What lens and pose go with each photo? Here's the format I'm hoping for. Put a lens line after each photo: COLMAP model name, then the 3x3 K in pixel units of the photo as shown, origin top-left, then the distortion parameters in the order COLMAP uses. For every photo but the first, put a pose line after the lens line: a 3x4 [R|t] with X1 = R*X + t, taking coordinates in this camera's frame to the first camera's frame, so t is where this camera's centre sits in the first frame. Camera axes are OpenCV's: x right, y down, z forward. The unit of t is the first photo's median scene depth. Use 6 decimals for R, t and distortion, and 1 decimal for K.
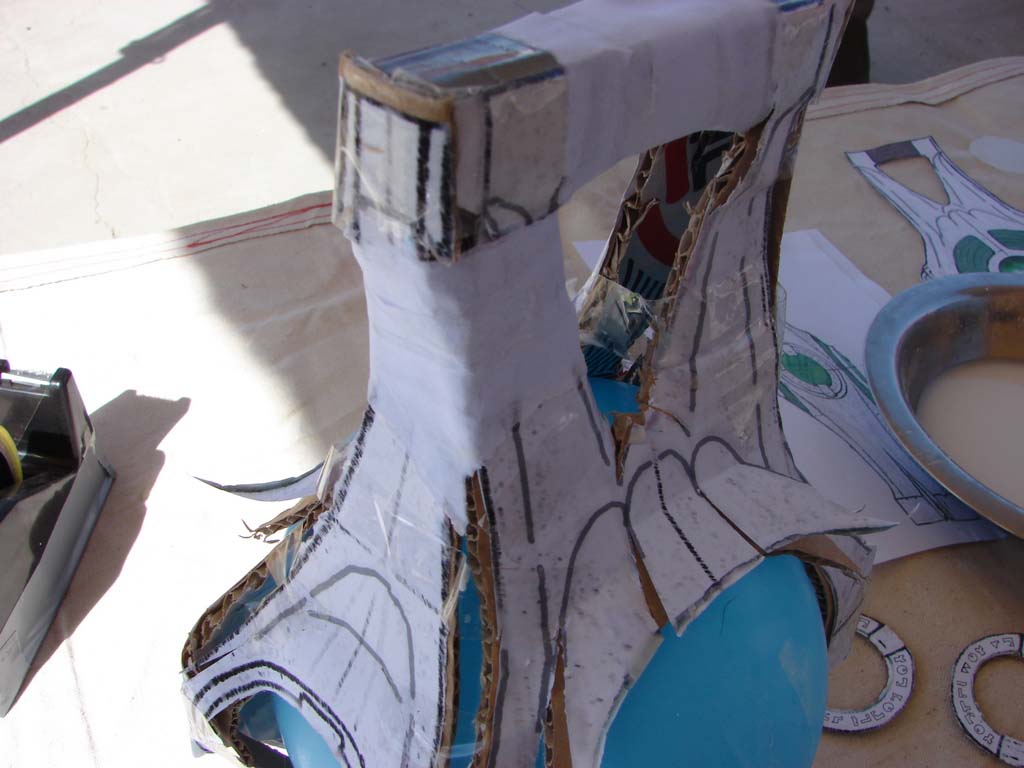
lens RADIAL K [[1097.5, 0, 512.0], [0, 1097.5, 384.0], [0, 0, 1]] dist [-0.392569, 0.357673]
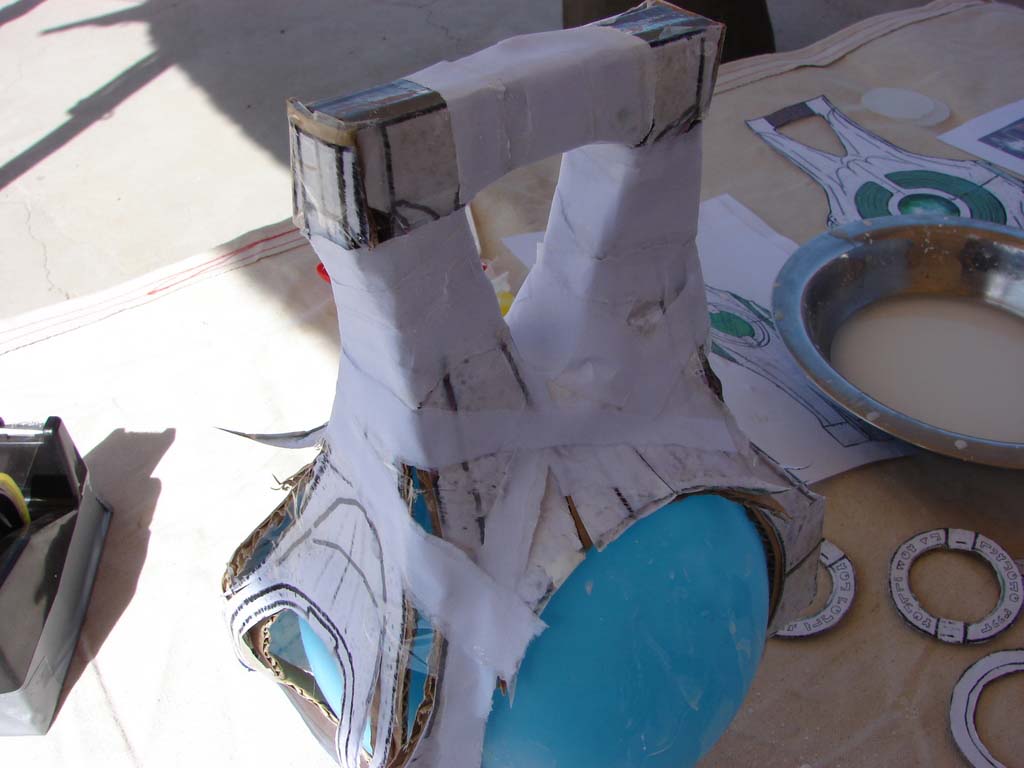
lens RADIAL K [[1097.5, 0, 512.0], [0, 1097.5, 384.0], [0, 0, 1]] dist [-0.392569, 0.357673]
pose [[0.989670, -0.139454, 0.033265, 0.013701], [0.139707, 0.990178, -0.005412, 0.024757], [-0.032184, 0.010003, 0.999432, -0.104002]]
